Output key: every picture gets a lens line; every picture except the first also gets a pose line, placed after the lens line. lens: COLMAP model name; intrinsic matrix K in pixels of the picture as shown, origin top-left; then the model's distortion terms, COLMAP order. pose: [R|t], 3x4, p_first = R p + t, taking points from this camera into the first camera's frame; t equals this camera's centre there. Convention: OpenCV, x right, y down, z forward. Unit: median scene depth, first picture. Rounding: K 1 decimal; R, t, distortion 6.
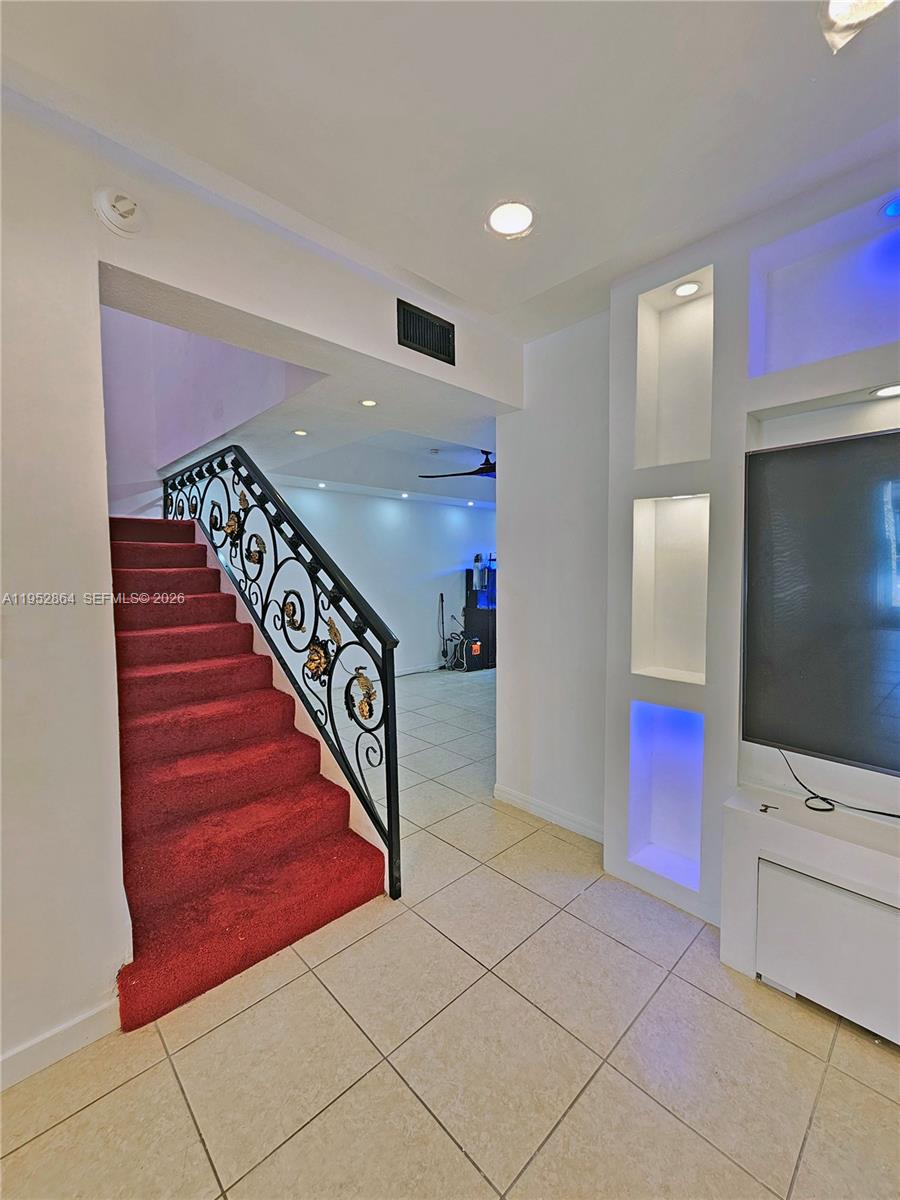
lens RADIAL K [[478.8, 0, 451.4], [0, 478.8, 594.8], [0, 0, 1]] dist [0.001084, -0.000037]
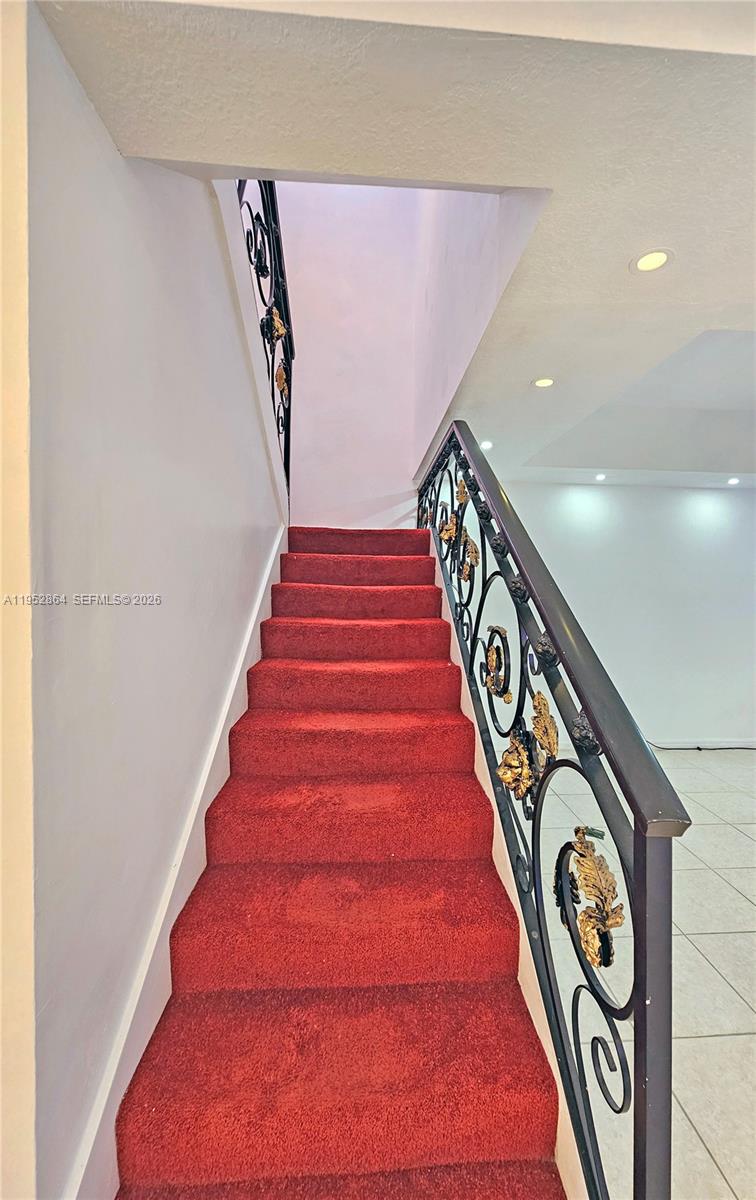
lens RADIAL K [[519.3, 0, 378.0], [0, 519.3, 600.0], [0, 0, 1]] dist [0.002902, 0.000222]
pose [[0.770650, 0.031823, -0.636464, -0.039919], [-0.048422, 0.998789, -0.008692, -0.033347], [0.635416, 0.037517, 0.771258, 0.443440]]
